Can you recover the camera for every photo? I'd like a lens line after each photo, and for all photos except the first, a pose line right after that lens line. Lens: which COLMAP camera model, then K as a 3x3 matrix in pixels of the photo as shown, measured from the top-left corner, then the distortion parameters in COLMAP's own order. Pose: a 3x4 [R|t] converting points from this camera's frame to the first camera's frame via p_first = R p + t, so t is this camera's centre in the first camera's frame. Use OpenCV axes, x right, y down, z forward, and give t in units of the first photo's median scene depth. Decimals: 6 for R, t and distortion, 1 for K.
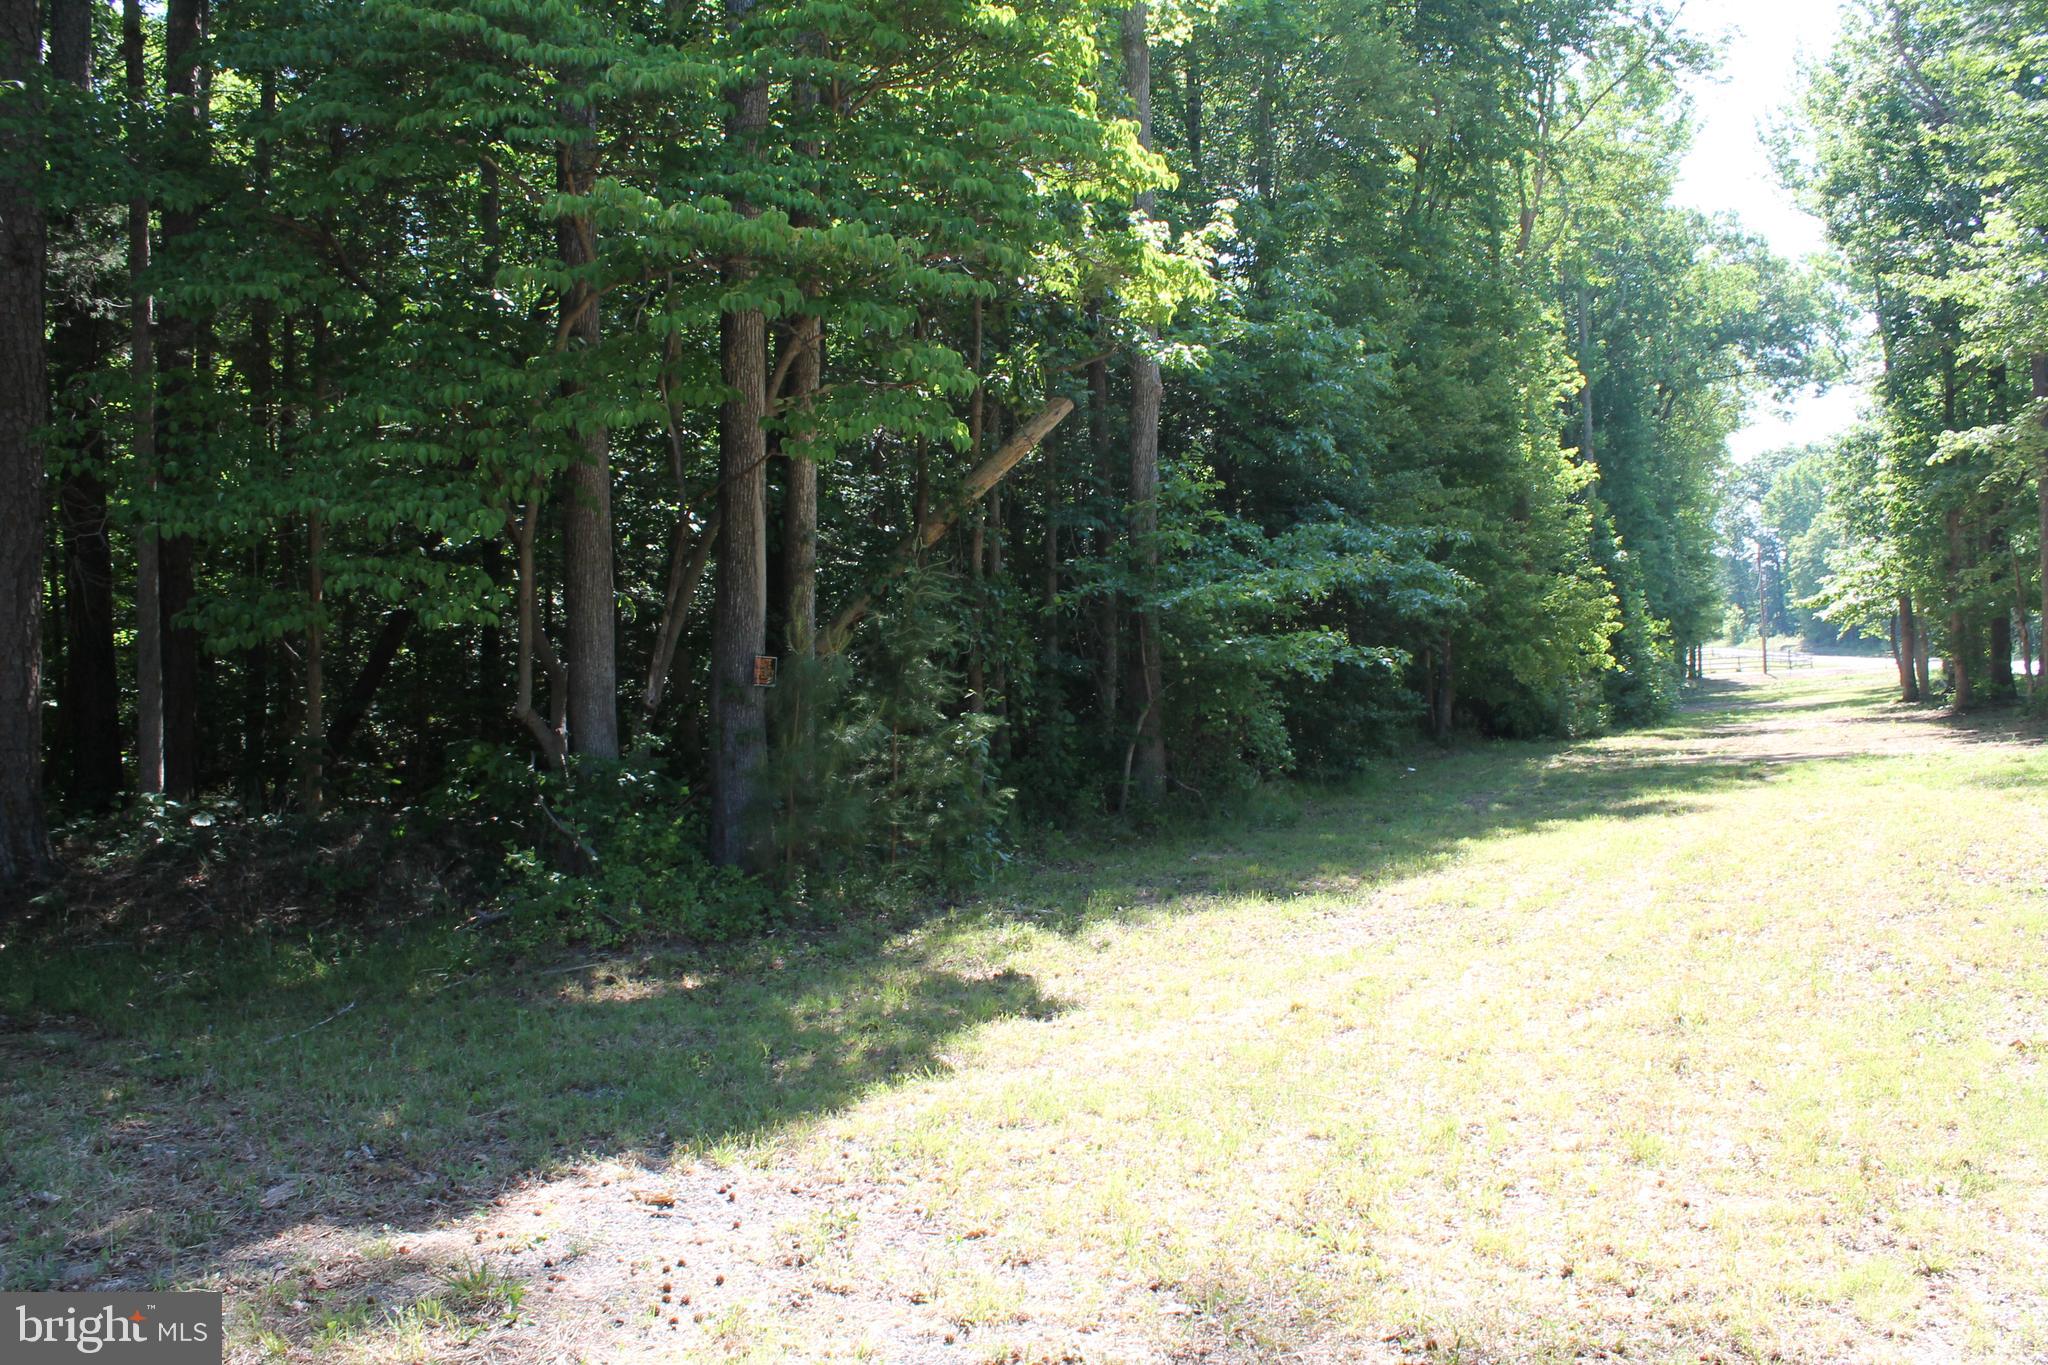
lens RADIAL K [[1721.5, 0, 1023.8], [0, 1721.5, 676.6], [0, 0, 1]] dist [-0.164147, 0.142505]
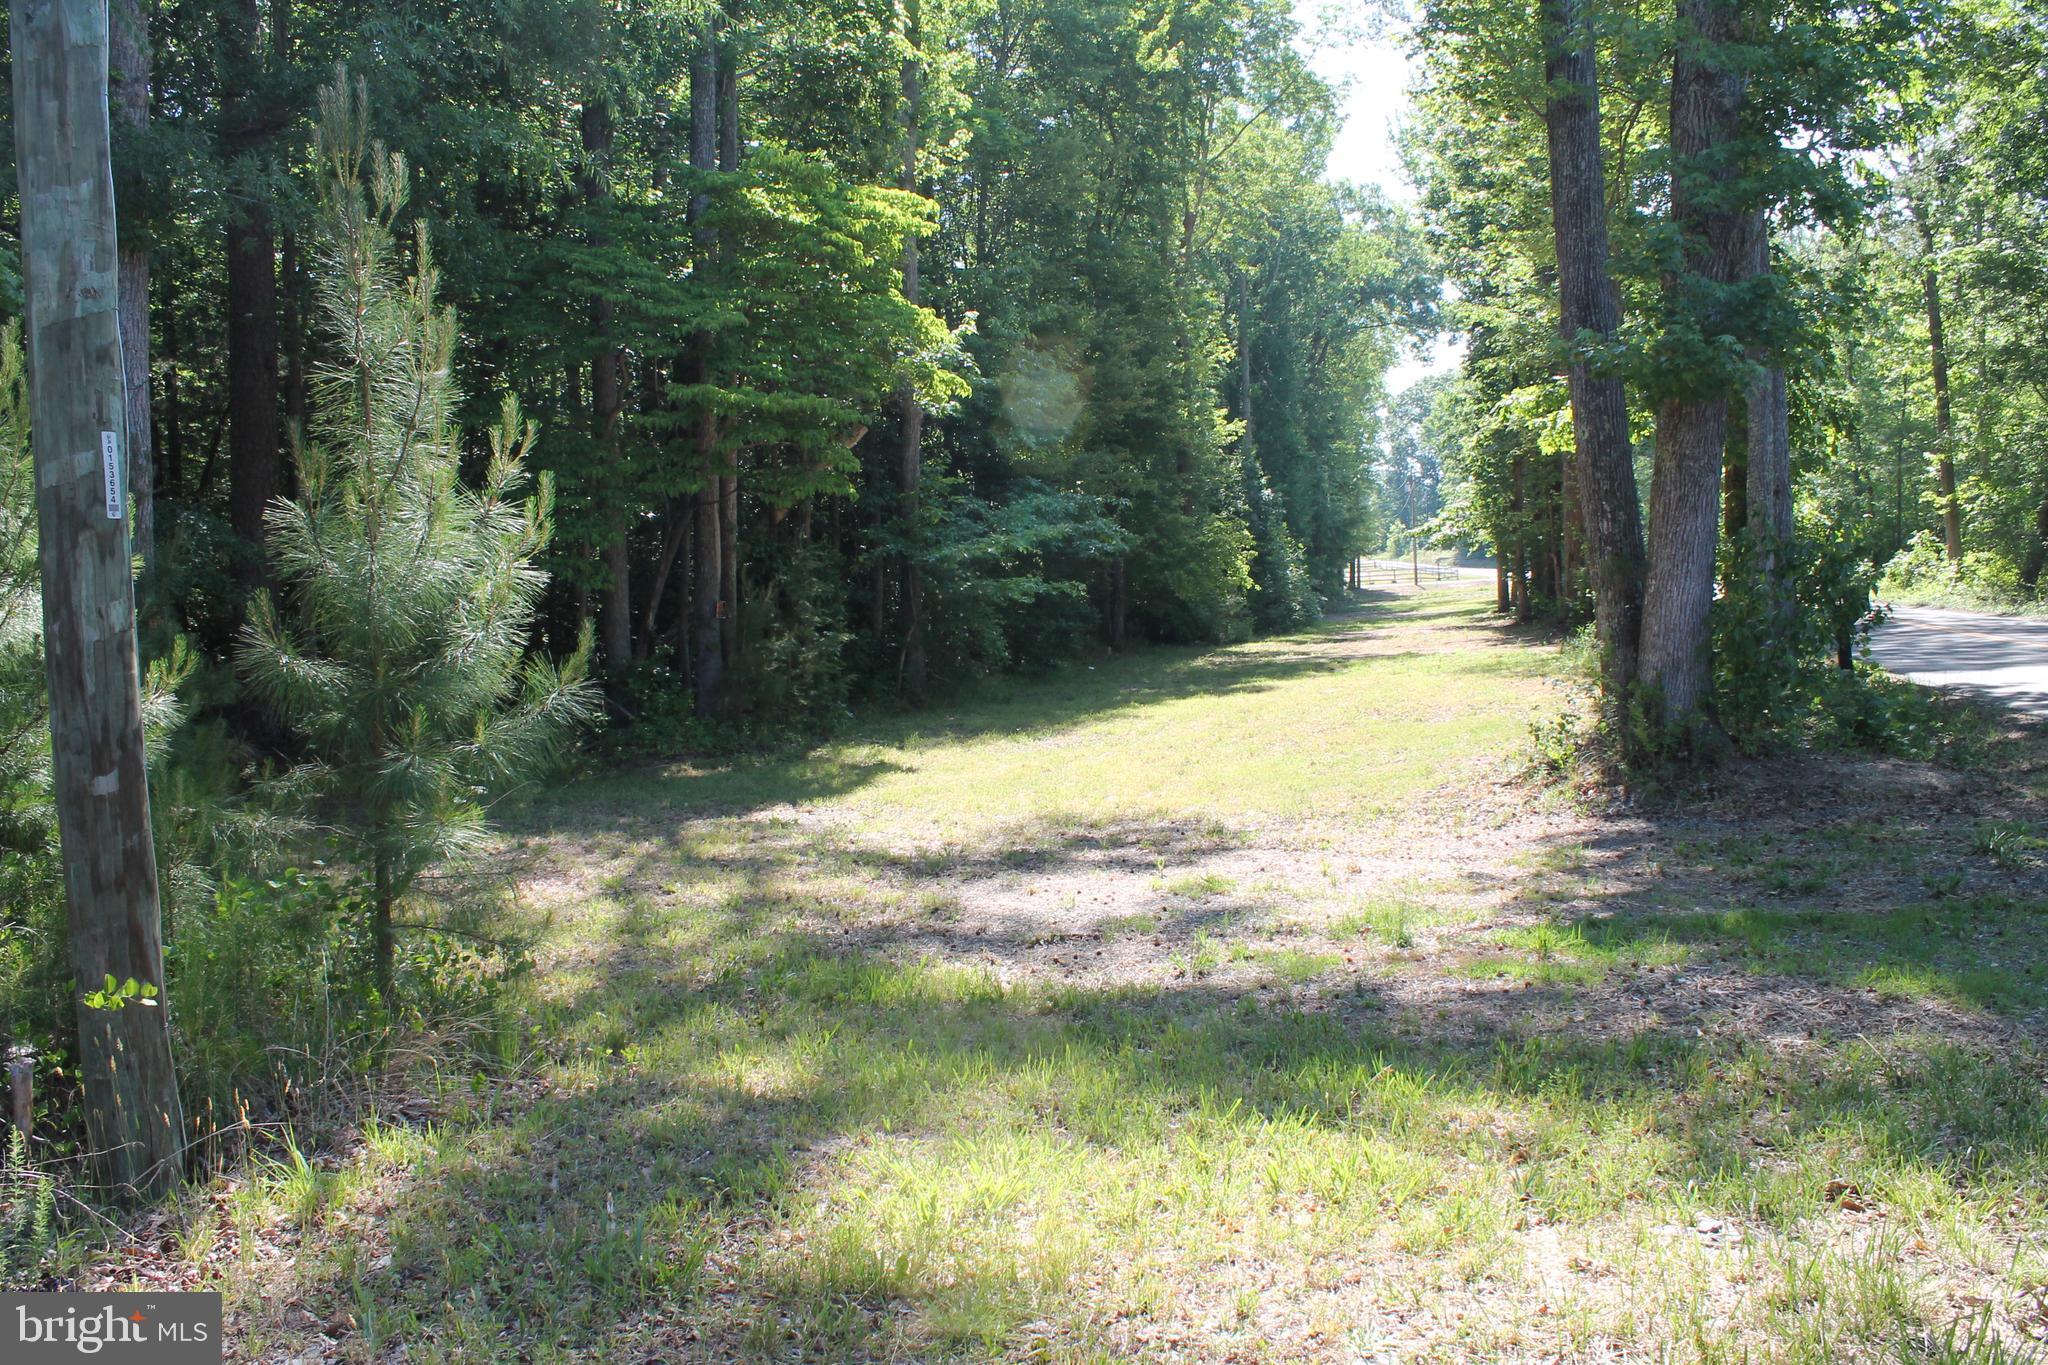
lens RADIAL K [[1721.5, 0, 1016.0], [0, 1721.5, 684.8], [0, 0, 1]] dist [-0.164147, 0.142505]
pose [[0.985167, -0.015322, 0.170910, -0.098670], [0.005462, 0.998301, 0.058017, -0.017105], [-0.171509, -0.056223, 0.983577, -0.504340]]
